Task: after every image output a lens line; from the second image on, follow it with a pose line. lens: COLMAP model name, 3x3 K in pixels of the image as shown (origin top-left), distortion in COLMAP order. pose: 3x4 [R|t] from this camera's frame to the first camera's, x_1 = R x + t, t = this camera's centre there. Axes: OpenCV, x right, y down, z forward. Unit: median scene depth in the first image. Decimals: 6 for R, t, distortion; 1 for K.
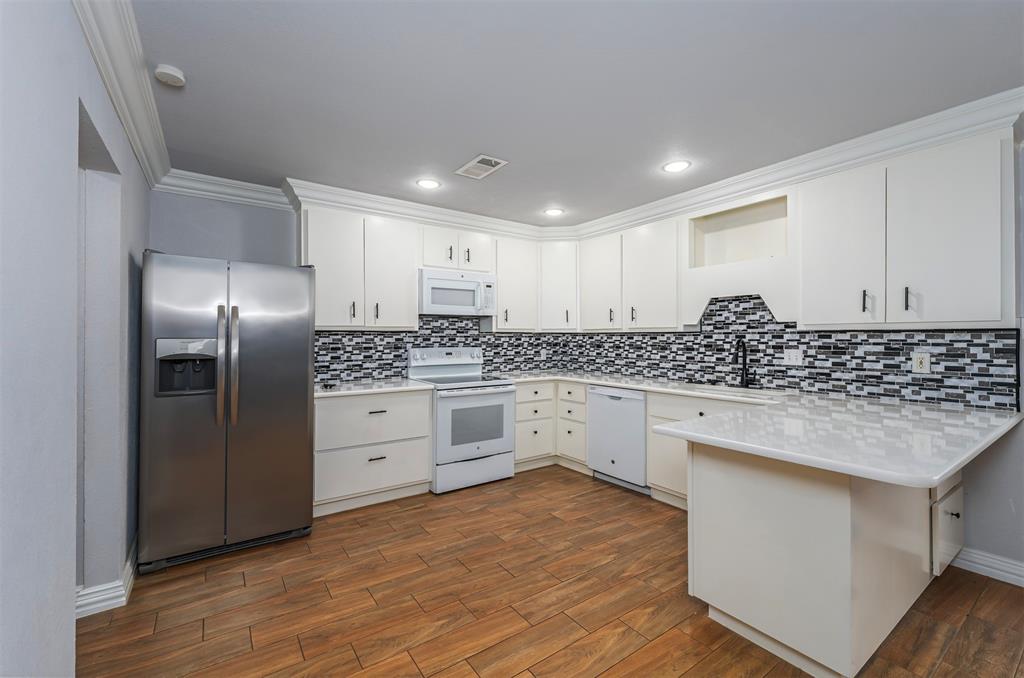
lens RADIAL K [[415.7, 0, 518.3], [0, 415.7, 335.3], [0, 0, 1]] dist [0.000588, 0.000050]
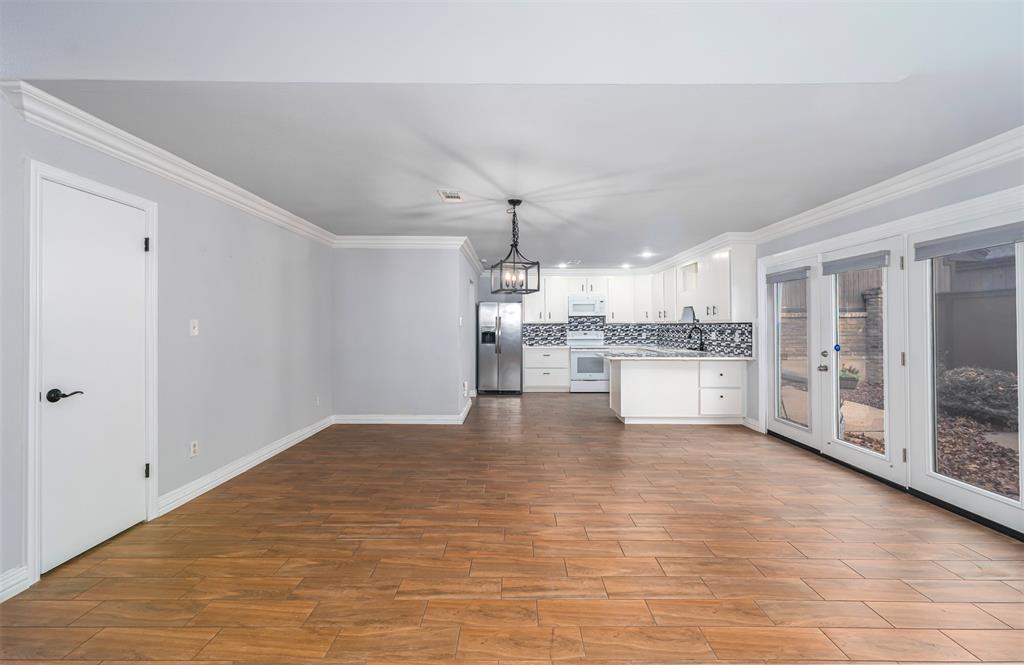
lens RADIAL K [[420.2, 0, 513.7], [0, 420.2, 322.0], [0, 0, 1]] dist [0.000861, 0.000247]
pose [[0.802388, -0.007707, -0.596753, 0.893654], [0.006090, 0.999970, -0.004726, -0.009905], [0.596772, 0.000157, 0.802411, -1.028622]]
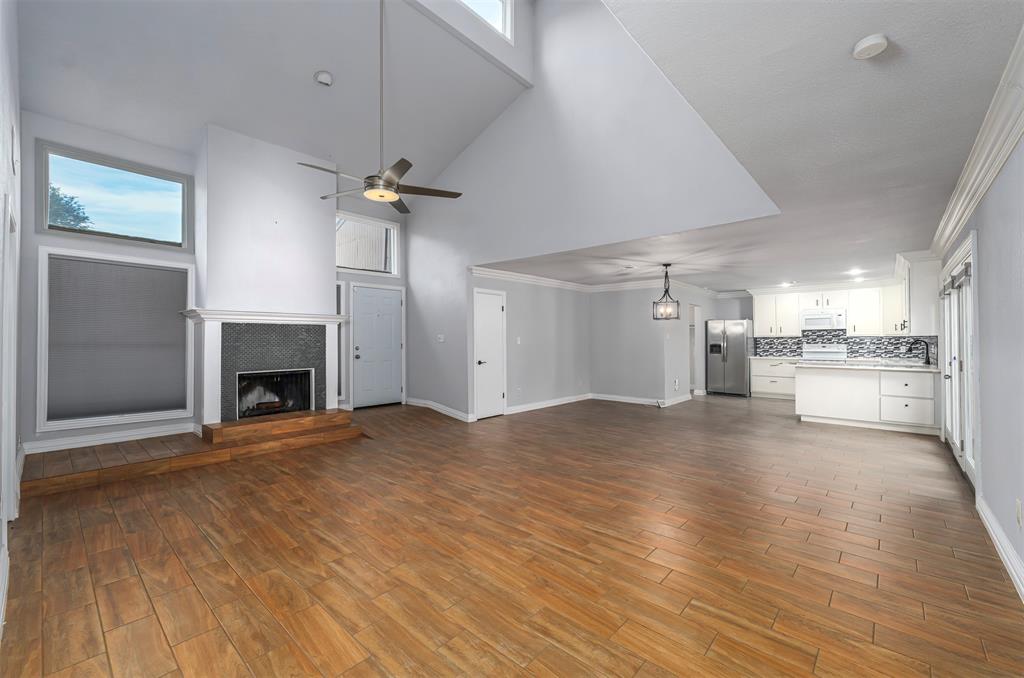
lens RADIAL K [[415.2, 0, 506.6], [0, 415.2, 331.6], [0, 0, 1]] dist [0.002265, 0.000108]
pose [[0.191952, -0.021335, -0.981172, 1.819605], [0.010113, 0.999754, -0.019761, -0.010689], [0.981352, -0.006130, 0.192120, -1.171007]]
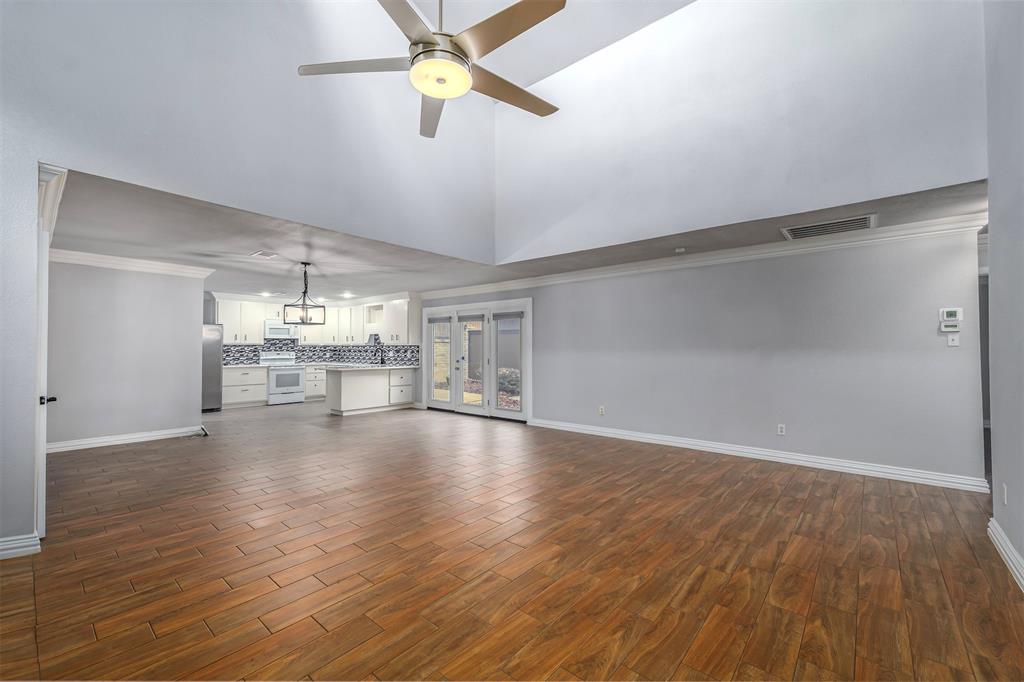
lens RADIAL K [[421.3, 0, 509.7], [0, 421.3, 339.3], [0, 0, 1]] dist [-0.000235, 0.000186]
pose [[0.975781, 0.004626, 0.218703, 0.672894], [-0.001806, 0.999913, -0.013095, -0.014087], [-0.218744, 0.012383, 0.975704, -1.869426]]
